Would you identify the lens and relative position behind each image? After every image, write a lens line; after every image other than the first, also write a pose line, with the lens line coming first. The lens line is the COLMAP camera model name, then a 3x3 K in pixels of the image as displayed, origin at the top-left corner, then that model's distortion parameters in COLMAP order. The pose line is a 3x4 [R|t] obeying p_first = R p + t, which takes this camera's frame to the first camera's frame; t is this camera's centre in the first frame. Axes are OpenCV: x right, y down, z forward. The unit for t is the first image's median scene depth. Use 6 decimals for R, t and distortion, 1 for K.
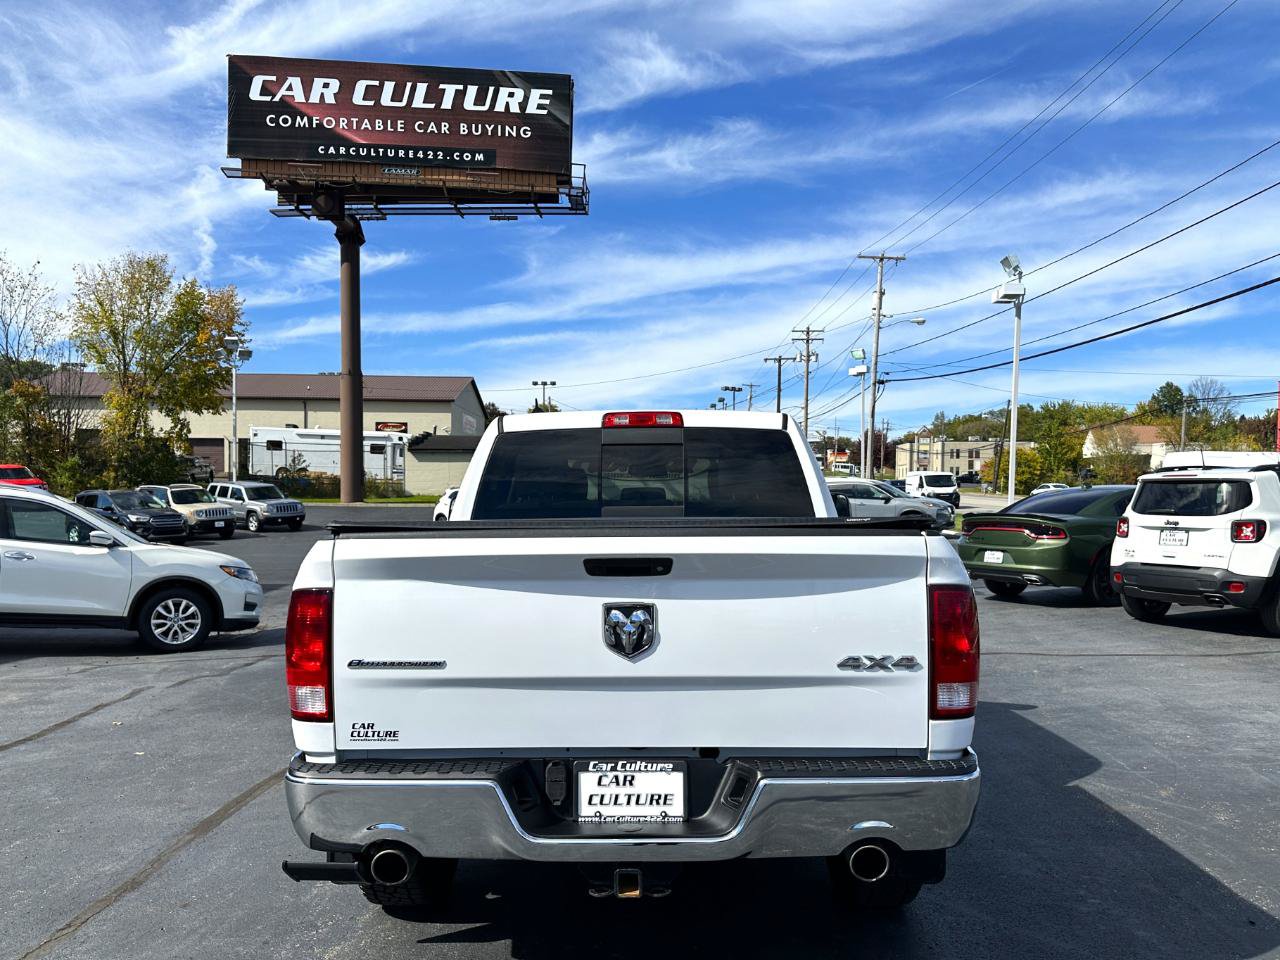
lens RADIAL K [[998.7, 0, 634.8], [0, 998.7, 517.0], [0, 0, 1]] dist [0.080986, -0.028715]
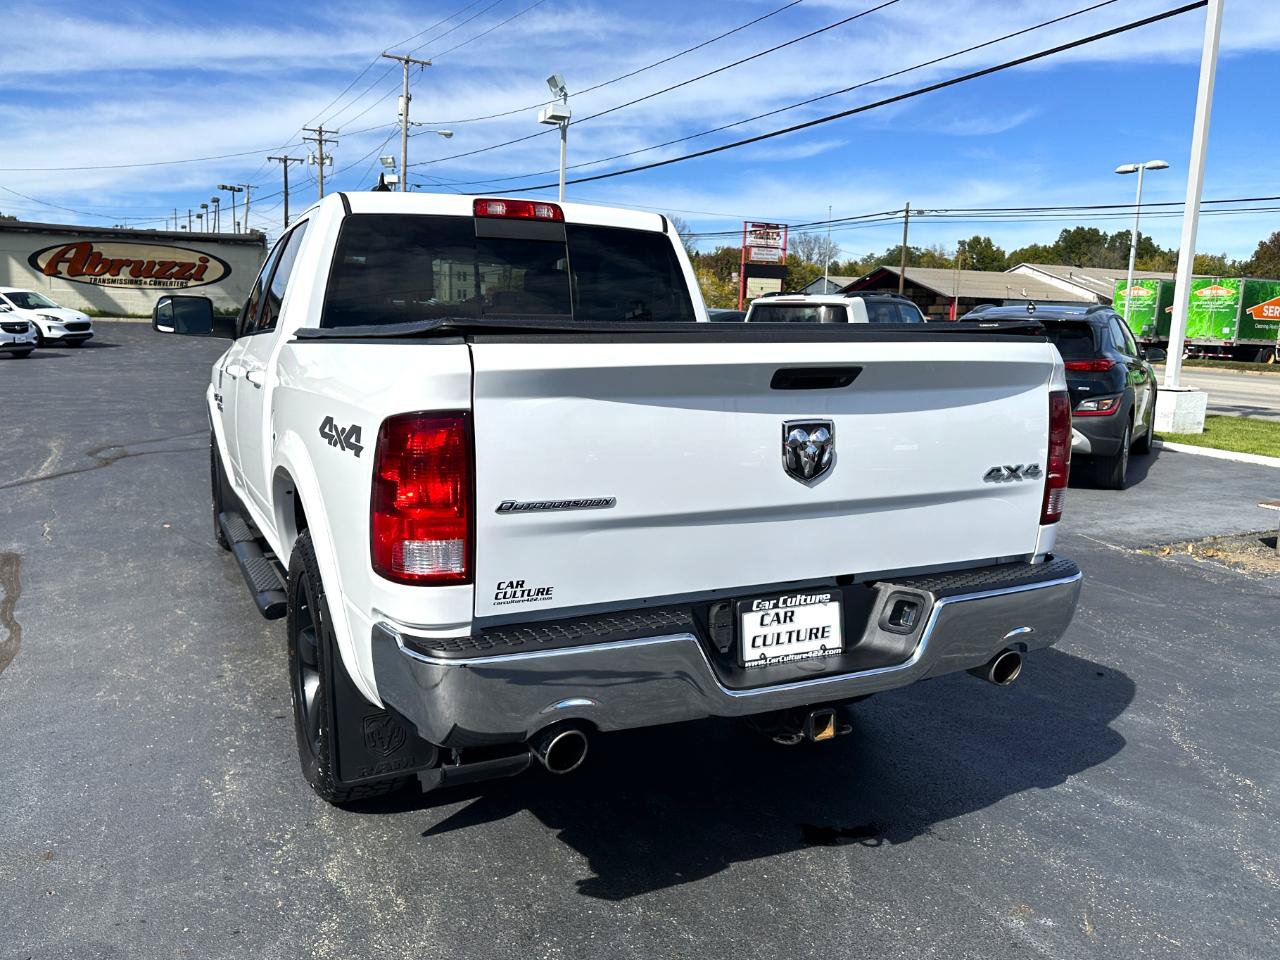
lens RADIAL K [[1018.5, 0, 615.4], [0, 1018.5, 468.4], [0, 0, 1]] dist [0.055970, -0.066157]
pose [[0.893779, -0.047468, 0.445988, -0.544310], [-0.009624, 0.992125, 0.124882, 0.018965], [-0.448404, -0.115909, 0.886284, 0.277391]]
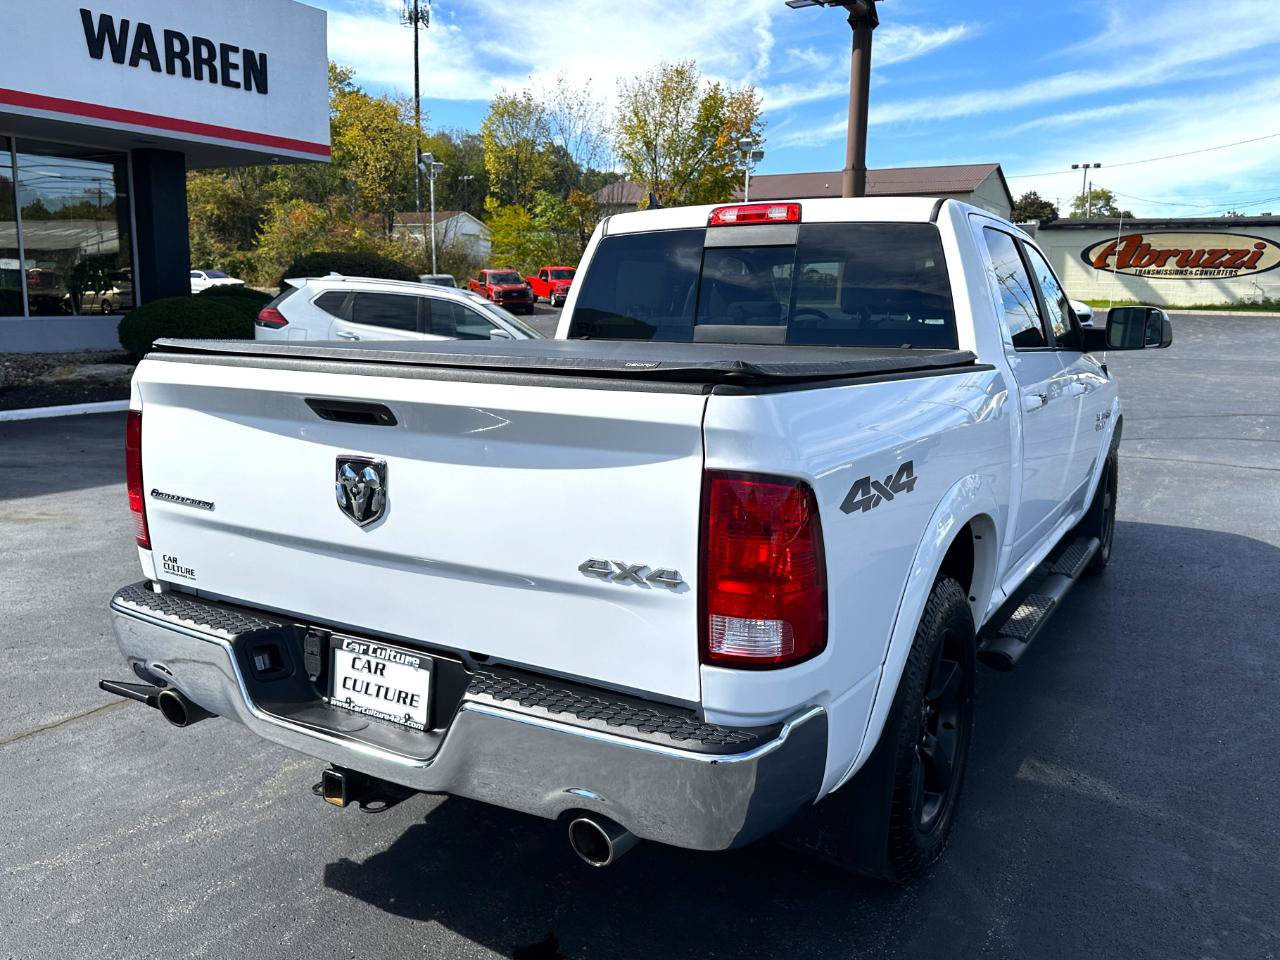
lens RADIAL K [[1018.5, 0, 627.9], [0, 1018.5, 476.0], [0, 0, 1]] dist [0.055970, -0.066157]
pose [[0.870929, 0.096351, -0.481870, 0.561035], [-0.021964, 0.987242, 0.157702, -0.031088], [0.490918, -0.126763, 0.861934, 0.395613]]
